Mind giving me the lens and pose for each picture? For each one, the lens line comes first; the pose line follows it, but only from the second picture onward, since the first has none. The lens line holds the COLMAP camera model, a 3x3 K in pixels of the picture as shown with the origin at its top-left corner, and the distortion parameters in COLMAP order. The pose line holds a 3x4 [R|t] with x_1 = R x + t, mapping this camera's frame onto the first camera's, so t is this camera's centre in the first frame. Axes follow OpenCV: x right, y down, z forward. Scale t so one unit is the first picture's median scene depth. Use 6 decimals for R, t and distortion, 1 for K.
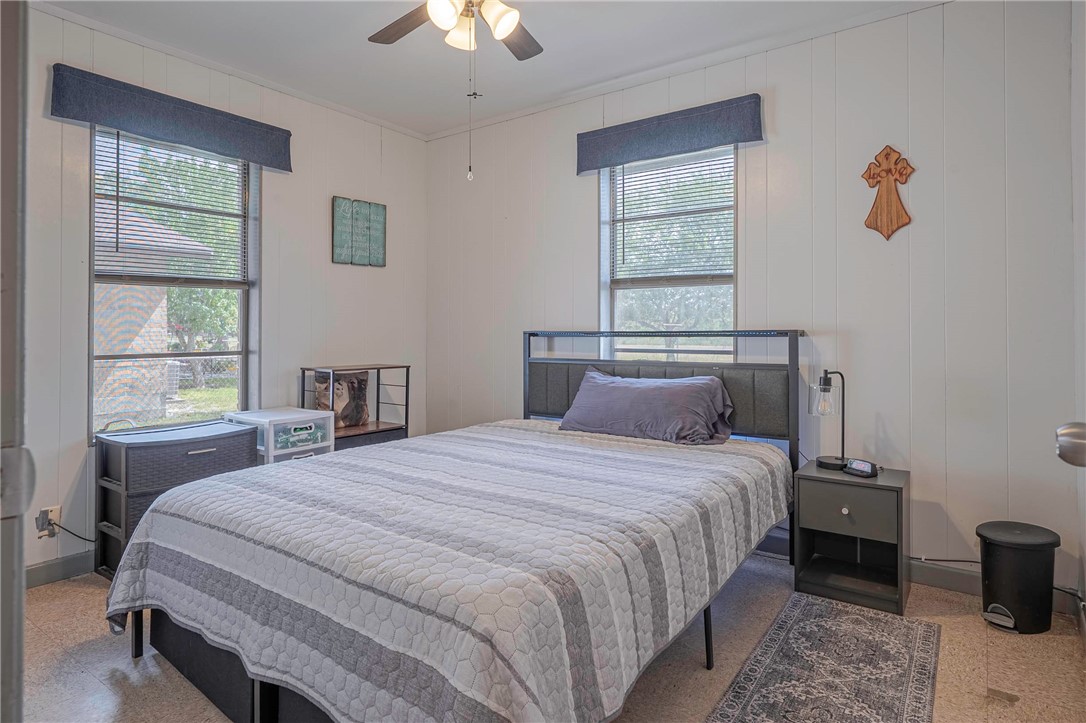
lens RADIAL K [[620.1, 0, 539.3], [0, 620.1, 325.1], [0, 0, 1]] dist [0.001049, 0.000487]
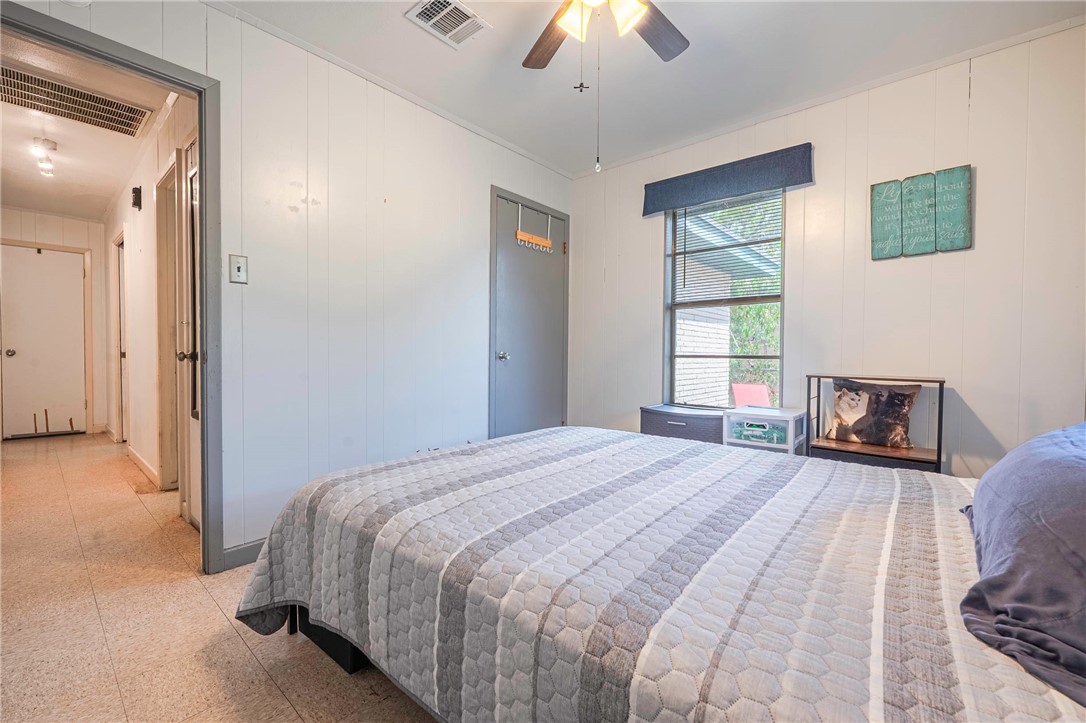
lens RADIAL K [[449.8, 0, 543.0], [0, 449.8, 361.5], [0, 0, 1]] dist [-0.002097, -0.000081]
pose [[-0.093078, 0.020281, -0.995452, 0.376372], [0.003348, 0.999793, 0.020056, 0.032486], [0.995653, -0.001466, -0.093127, 0.606541]]
